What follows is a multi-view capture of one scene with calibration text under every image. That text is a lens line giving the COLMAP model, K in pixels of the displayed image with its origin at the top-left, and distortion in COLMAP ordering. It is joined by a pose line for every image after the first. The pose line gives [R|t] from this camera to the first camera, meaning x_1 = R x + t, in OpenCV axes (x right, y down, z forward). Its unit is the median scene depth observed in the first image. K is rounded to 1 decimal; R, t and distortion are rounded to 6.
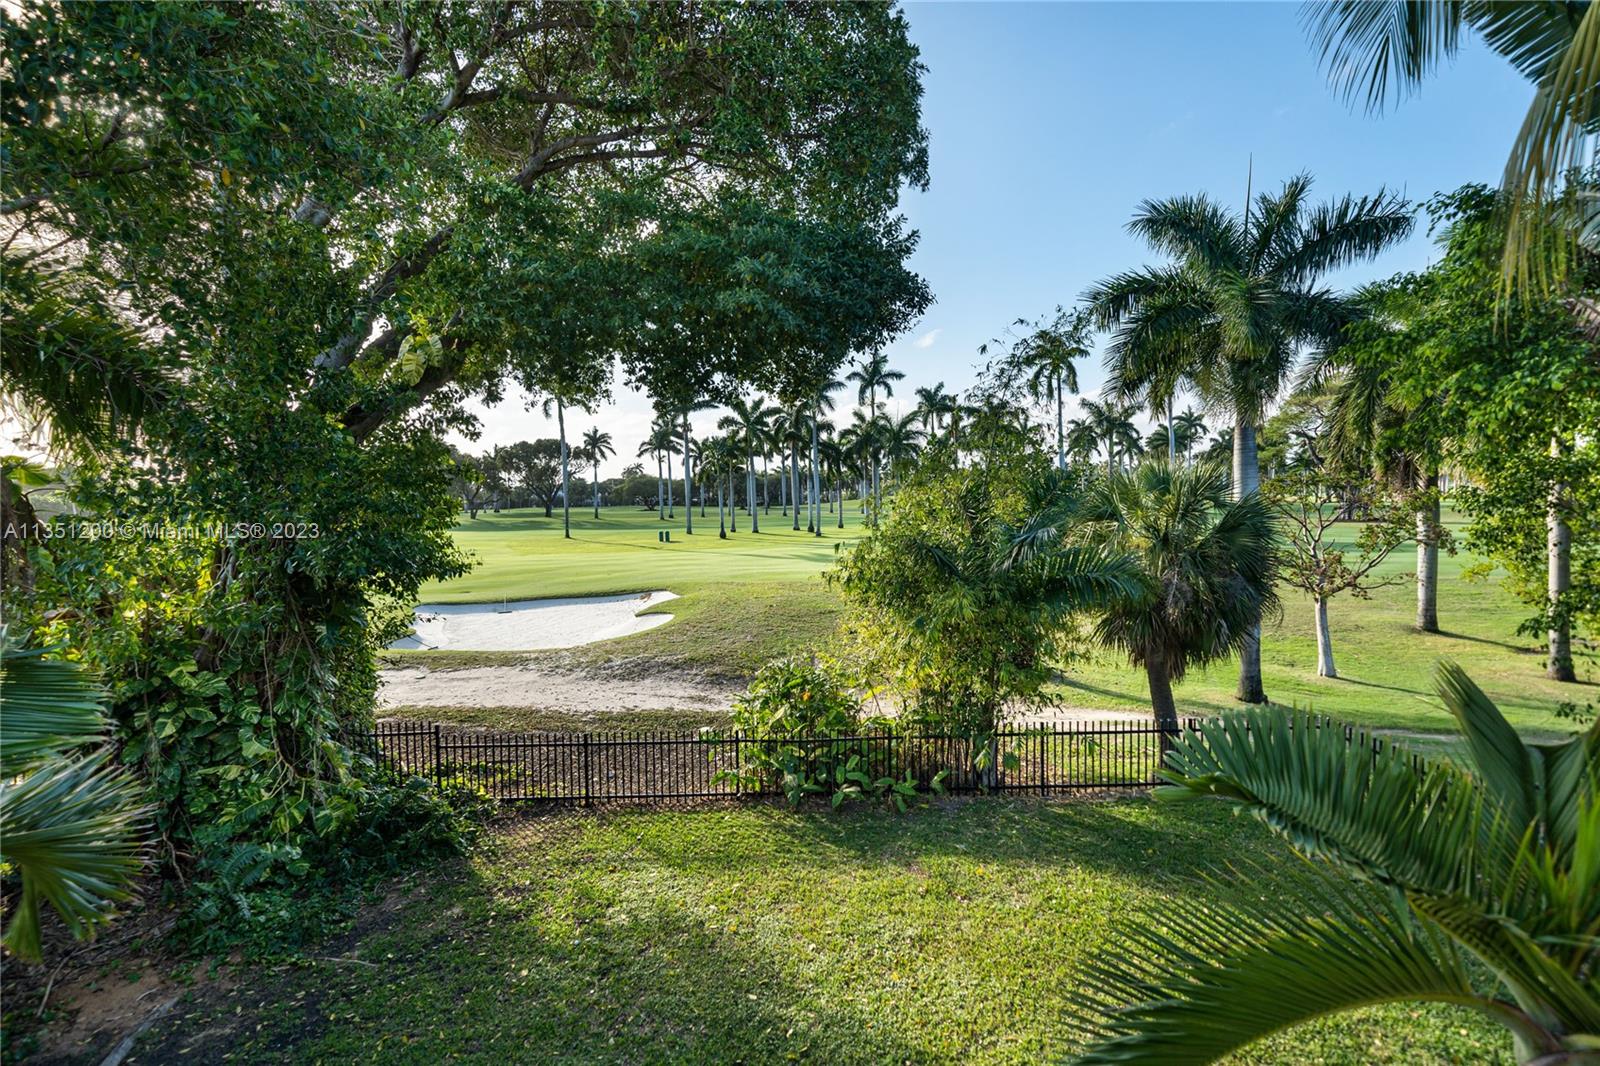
lens RADIAL K [[782.7, 0, 799.2], [0, 782.7, 522.8], [0, 0, 1]] dist [-0.001807, 0.000232]
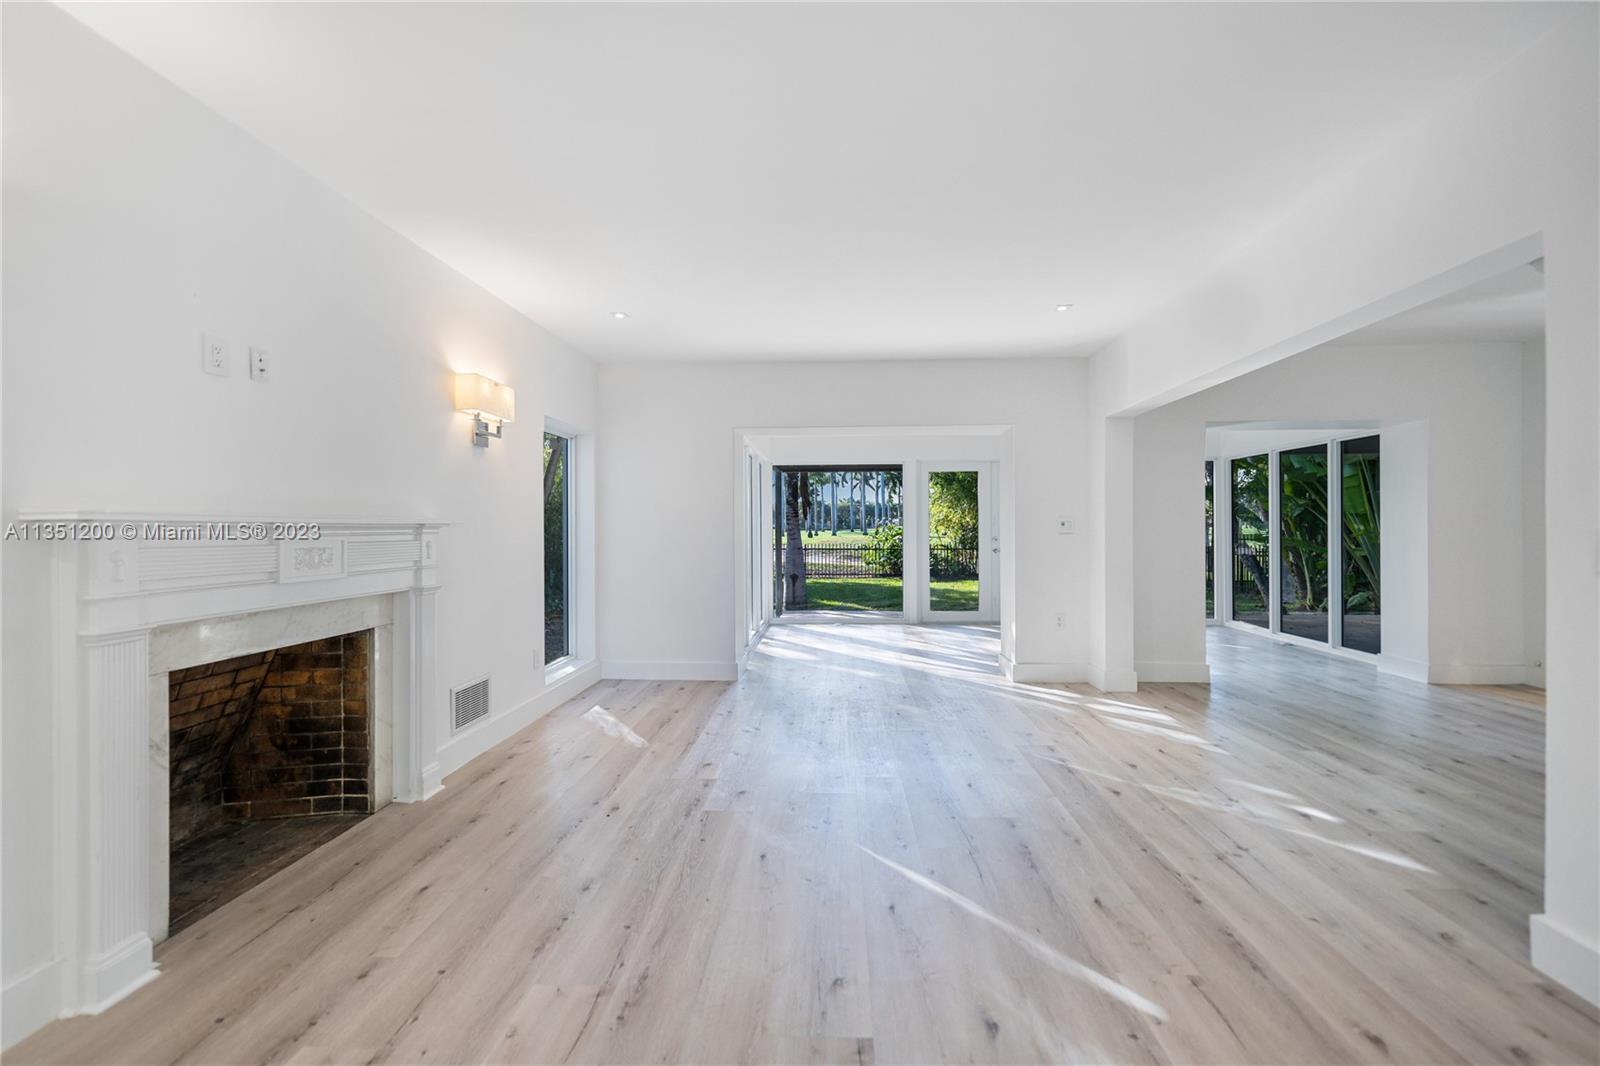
lens RADIAL K [[681.9, 0, 824.8], [0, 681.9, 516.0], [0, 0, 1]] dist [-0.001835, -0.001699]
pose [[0.998810, 0.017136, -0.045672, -0.020743], [-0.019759, 0.998144, -0.057600, 0.046168], [0.044600, 0.058434, 0.997295, -0.133590]]
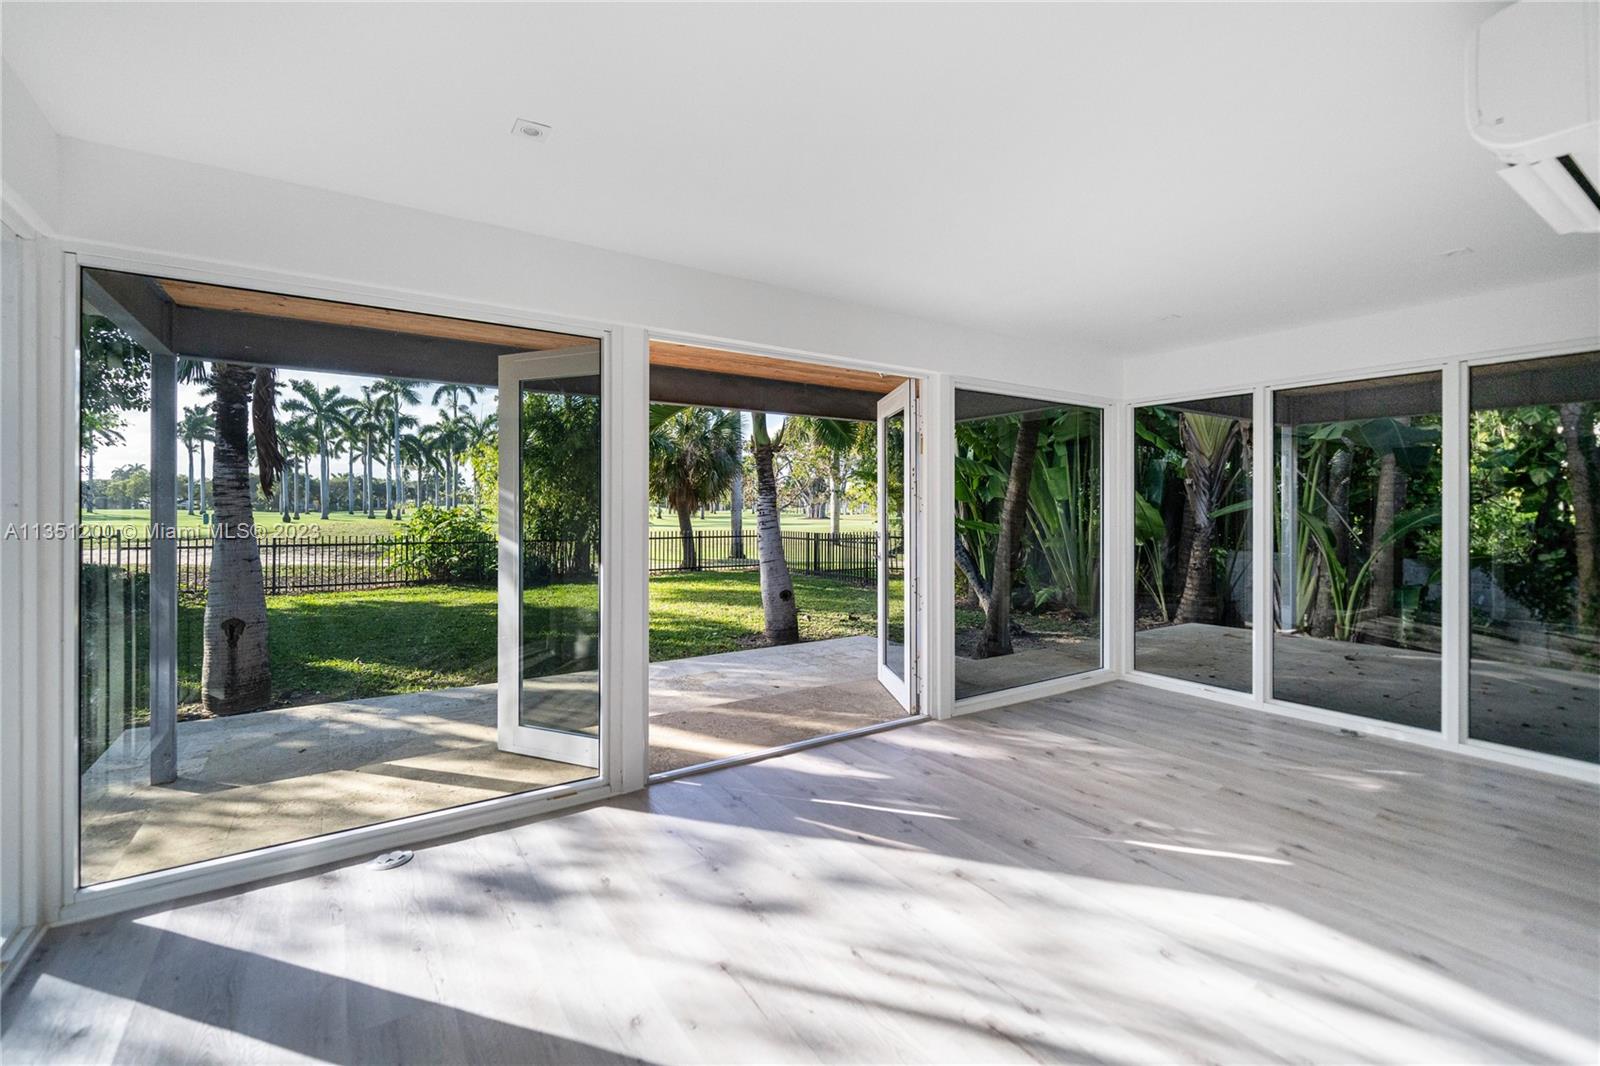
lens RADIAL K [[681.9, 0, 795.4], [0, 681.9, 509.2], [0, 0, 1]] dist [-0.001835, -0.001699]
pose [[0.839425, 0.021276, 0.543058, -0.024666], [0.004182, 0.998951, -0.045601, 0.042641], [-0.543459, 0.040550, 0.838456, -0.064845]]
